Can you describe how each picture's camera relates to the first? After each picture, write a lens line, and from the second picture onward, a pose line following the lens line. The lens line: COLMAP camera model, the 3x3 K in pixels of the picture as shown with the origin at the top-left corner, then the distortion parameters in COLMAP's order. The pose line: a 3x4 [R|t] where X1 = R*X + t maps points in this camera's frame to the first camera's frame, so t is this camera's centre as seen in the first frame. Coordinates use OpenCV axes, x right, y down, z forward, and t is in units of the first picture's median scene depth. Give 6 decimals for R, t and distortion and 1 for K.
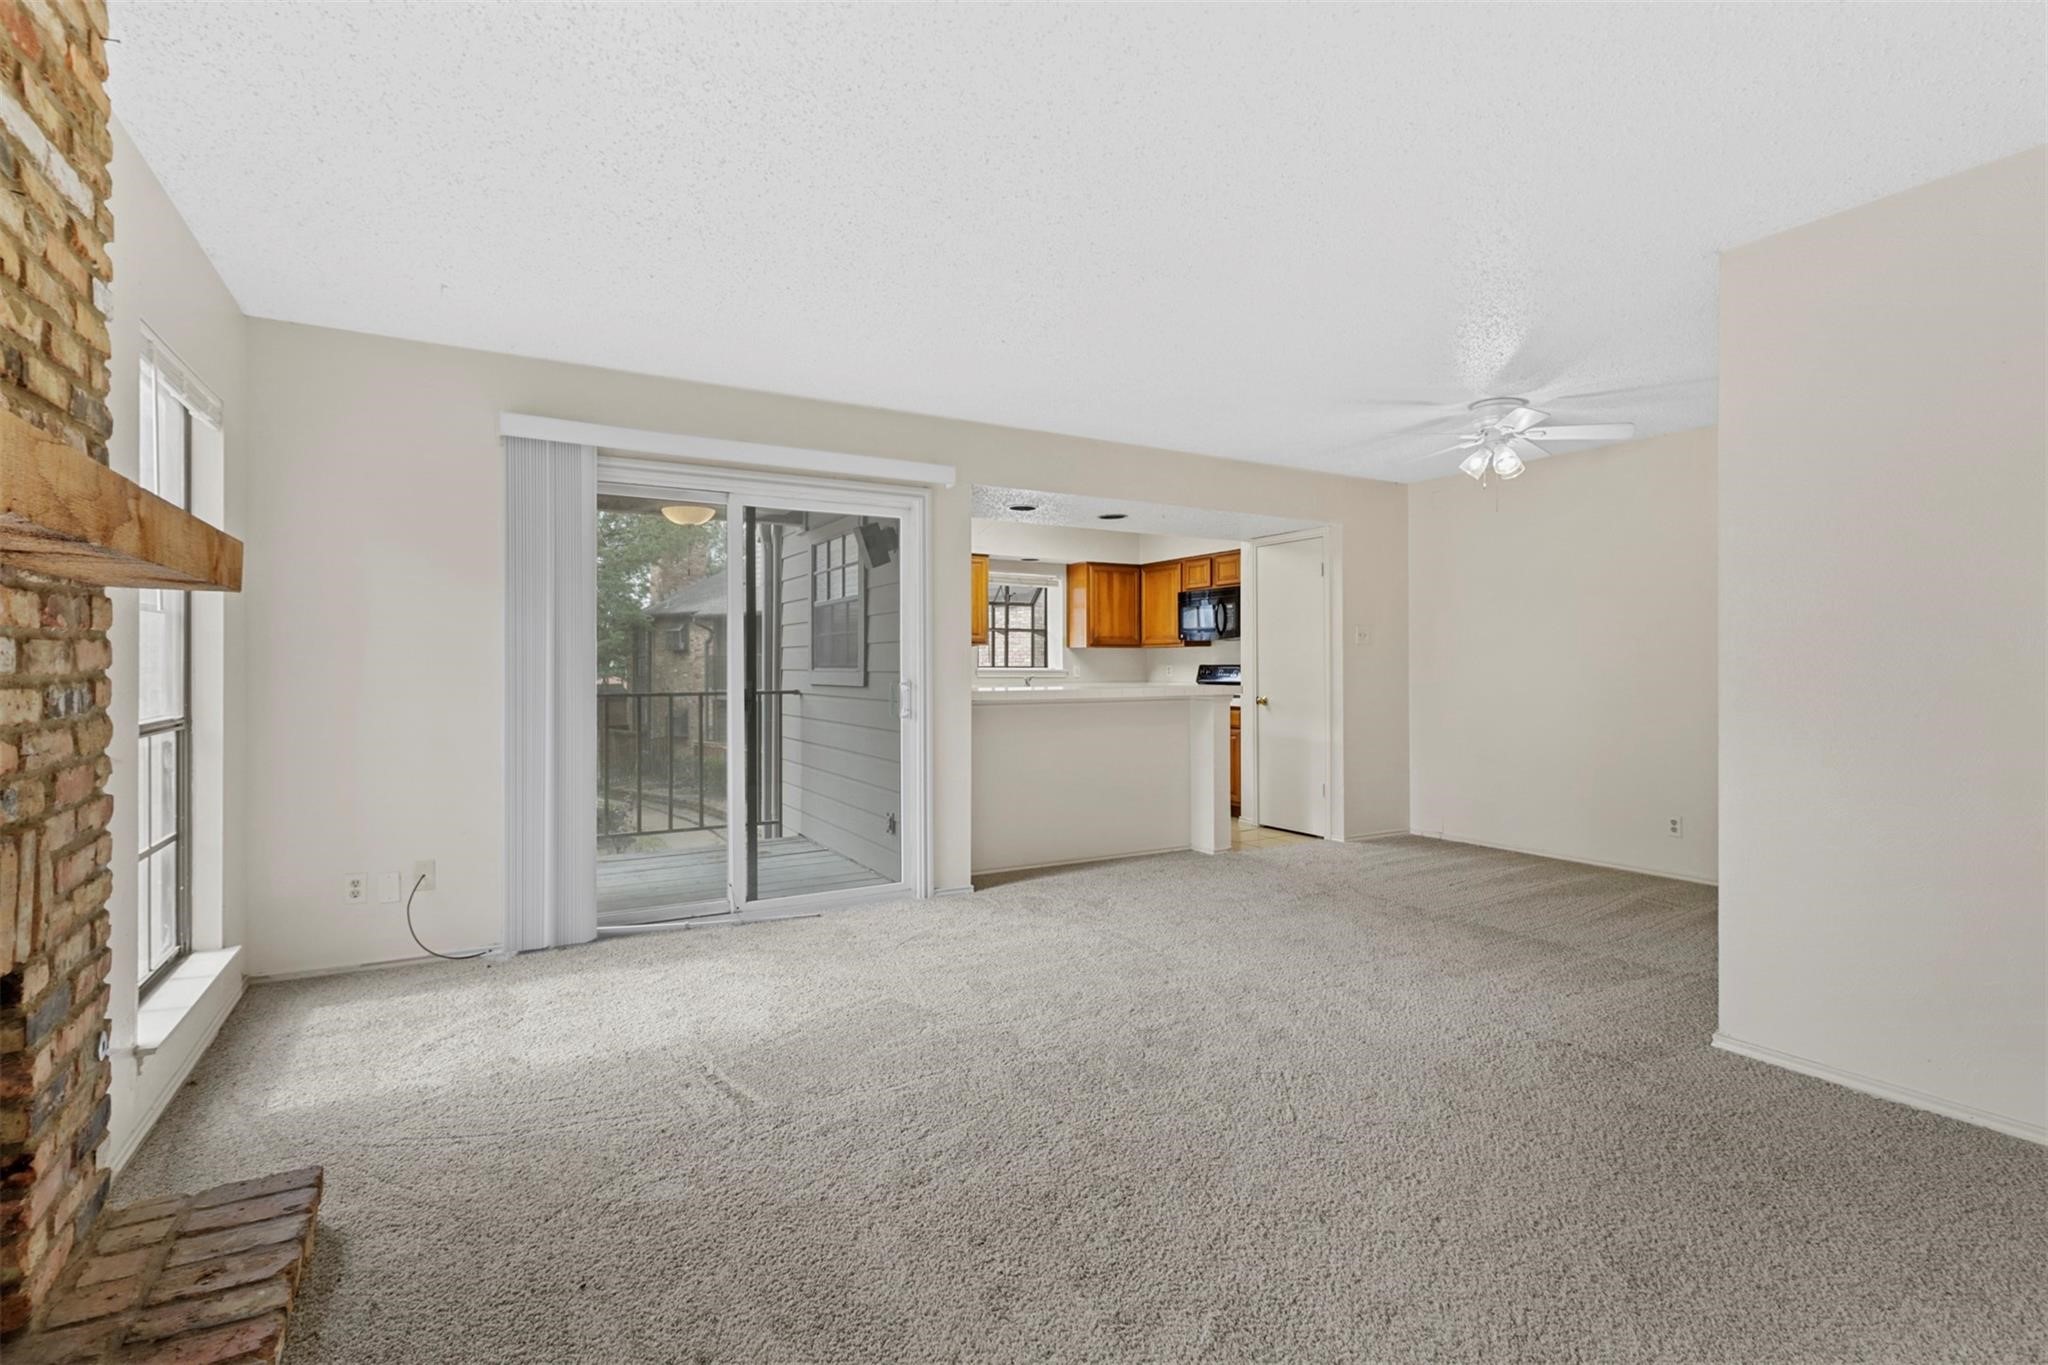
lens RADIAL K [[945.0, 0, 1014.7], [0, 945.0, 665.5], [0, 0, 1]] dist [0.000840, -0.001080]
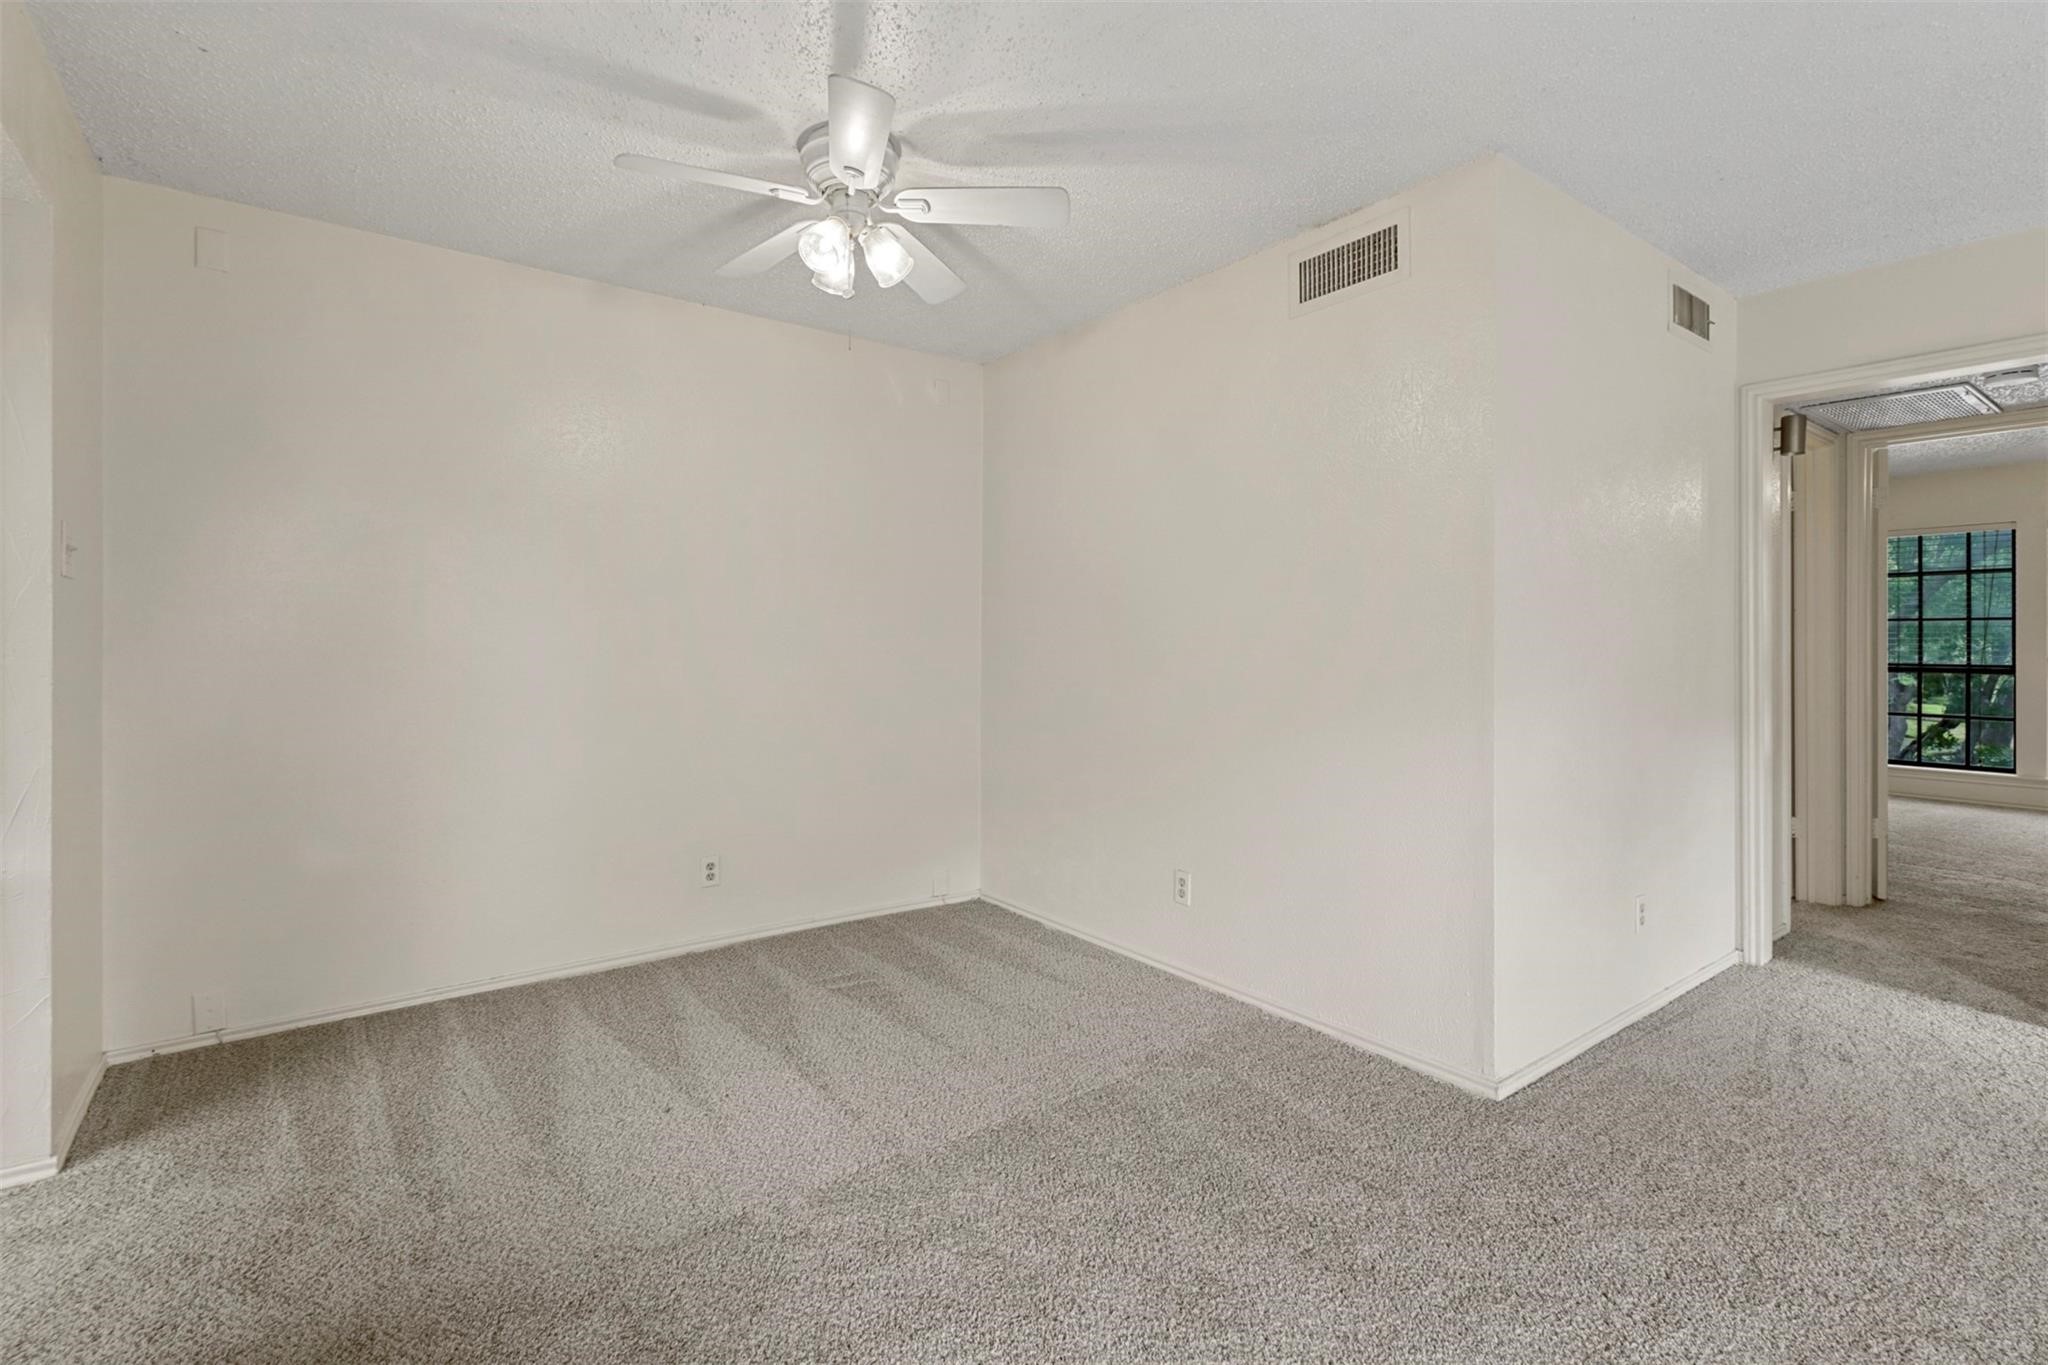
lens RADIAL K [[945.0, 0, 1005.4], [0, 945.0, 639.8], [0, 0, 1]] dist [0.000840, -0.001080]
pose [[-0.117282, 0.001726, 0.993097, -0.013093], [-0.004137, 0.999989, -0.002227, -0.000276], [-0.993090, -0.004370, -0.117273, 0.541207]]
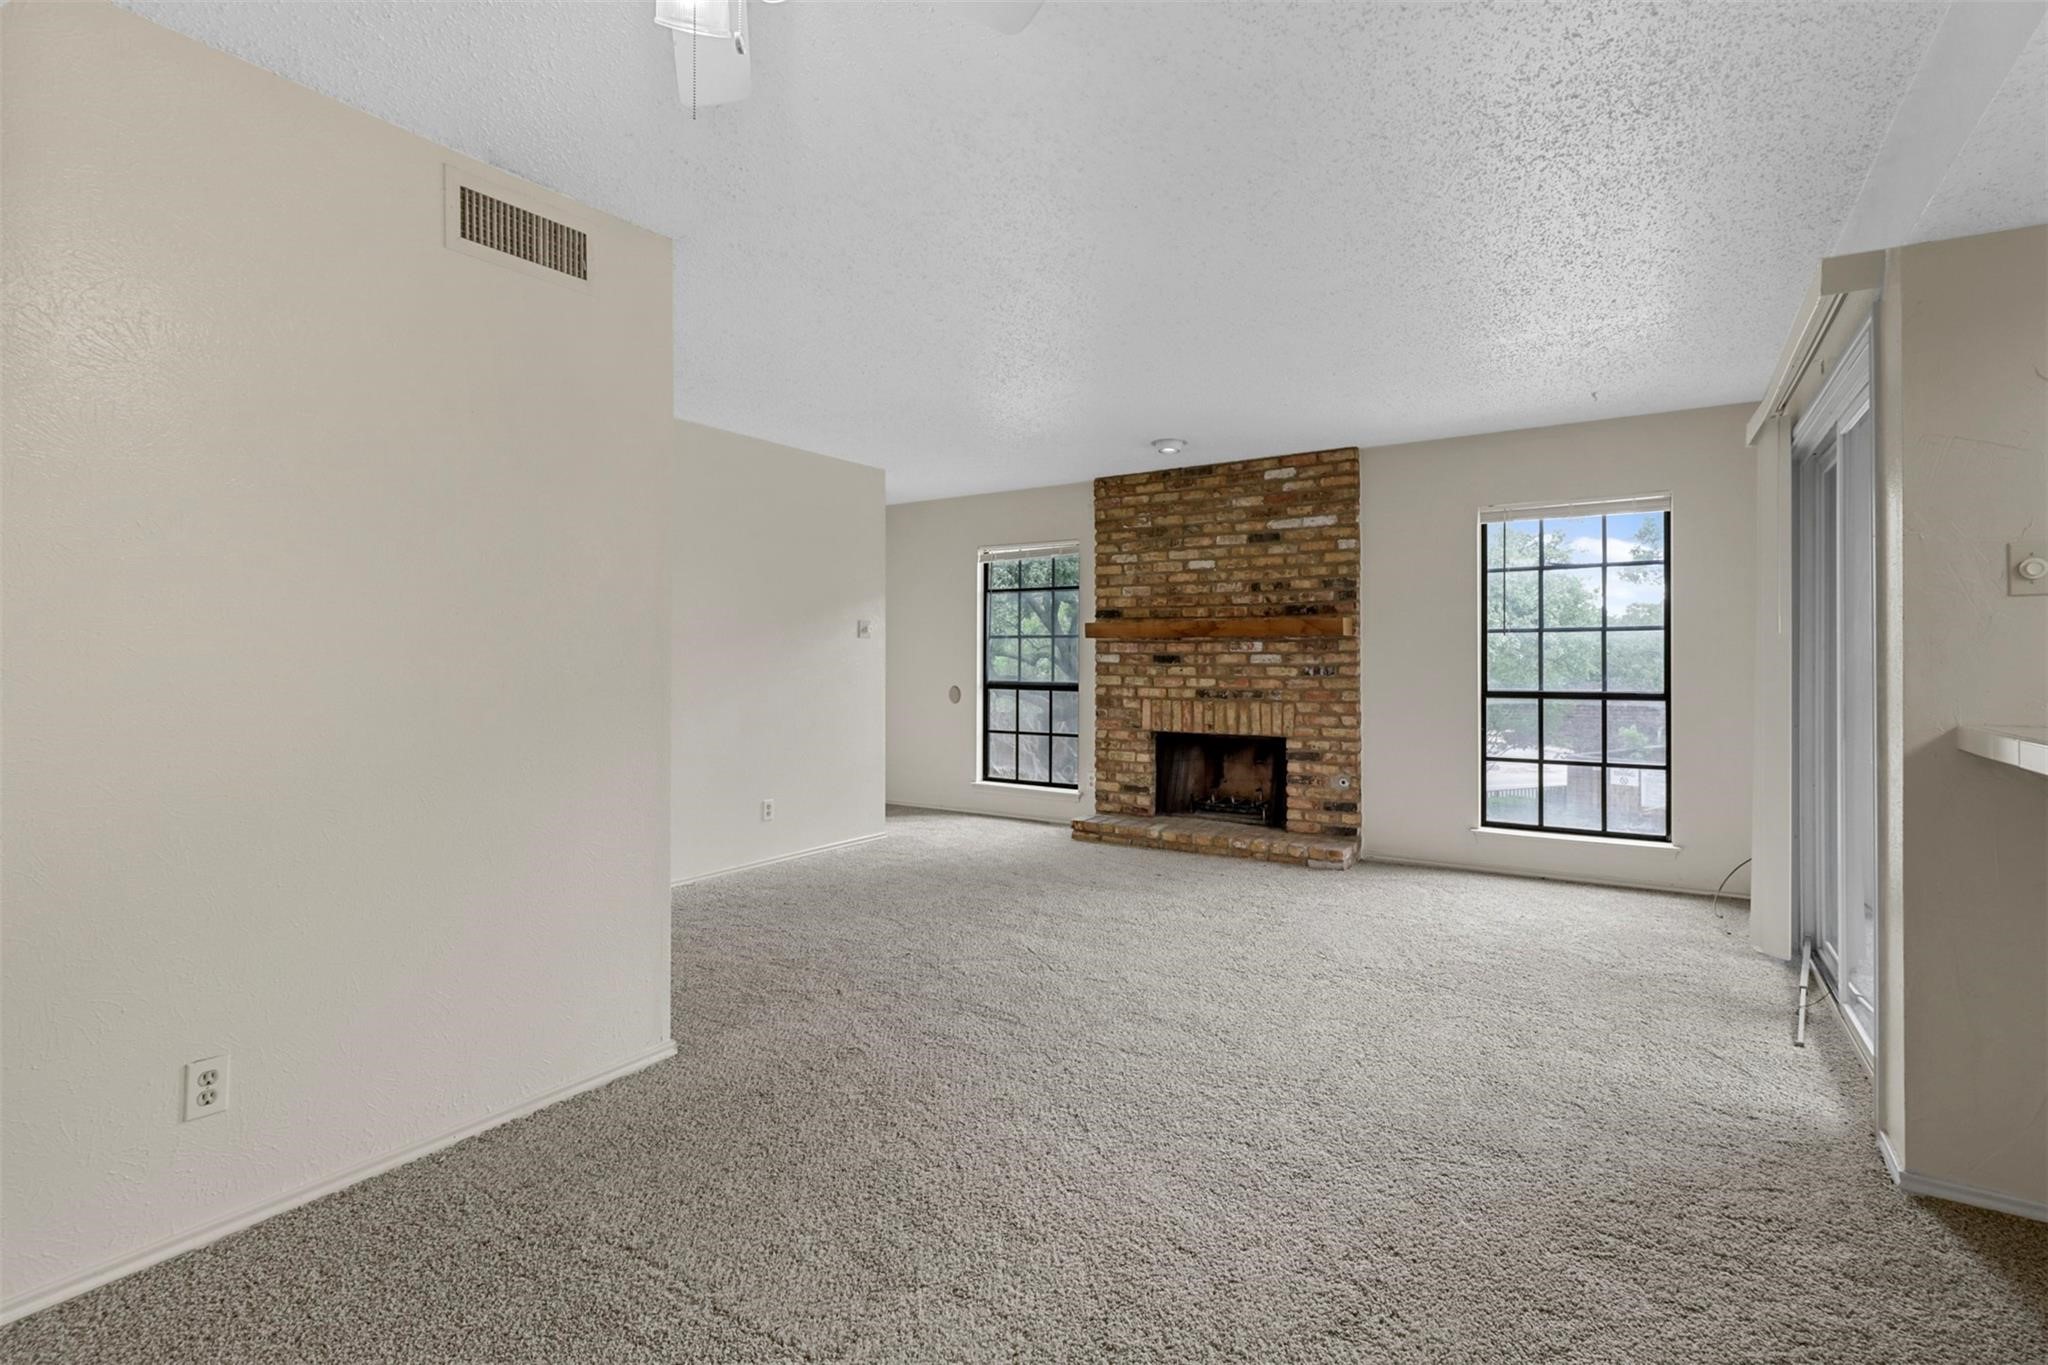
lens RADIAL K [[945.0, 0, 1018.7], [0, 945.0, 653.0], [0, 0, 1]] dist [0.000840, -0.001080]
pose [[-0.890000, -0.004896, -0.455934, 0.309684], [-0.001288, 0.999965, -0.008225, -0.001681], [0.455959, -0.006733, -0.889975, 0.718916]]
